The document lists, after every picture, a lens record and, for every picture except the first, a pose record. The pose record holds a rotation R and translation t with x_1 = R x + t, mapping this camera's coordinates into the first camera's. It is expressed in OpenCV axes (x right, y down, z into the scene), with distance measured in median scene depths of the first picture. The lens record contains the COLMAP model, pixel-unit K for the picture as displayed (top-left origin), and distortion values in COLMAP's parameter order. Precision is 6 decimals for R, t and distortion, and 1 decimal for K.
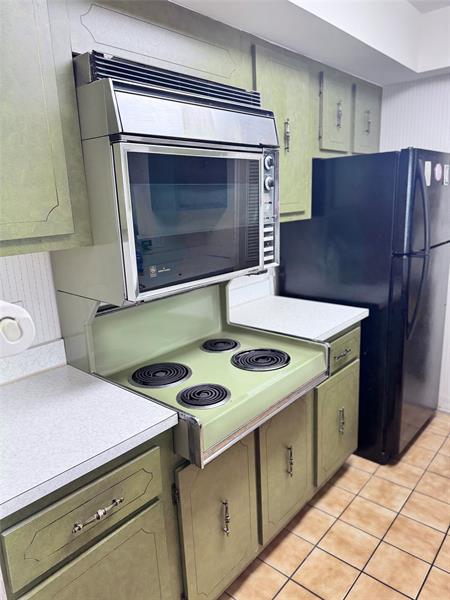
lens RADIAL K [[420.0, 0, 224.1], [0, 420.0, 301.9], [0, 0, 1]] dist [0.112055, -0.149558]
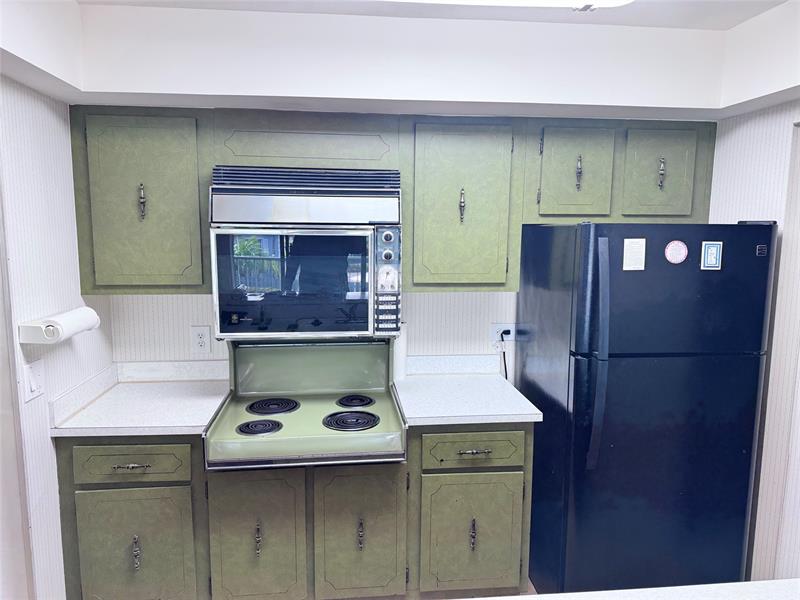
lens RADIAL K [[560.0, 0, 400.0], [0, 560.0, 300.0], [0, 0, 1]] dist [0.112055, -0.149558]
pose [[0.737044, 0.133724, -0.662483, 1.123499], [-0.196434, 0.980299, -0.020667, -0.158151], [0.646668, 0.145367, 0.748792, -0.002055]]
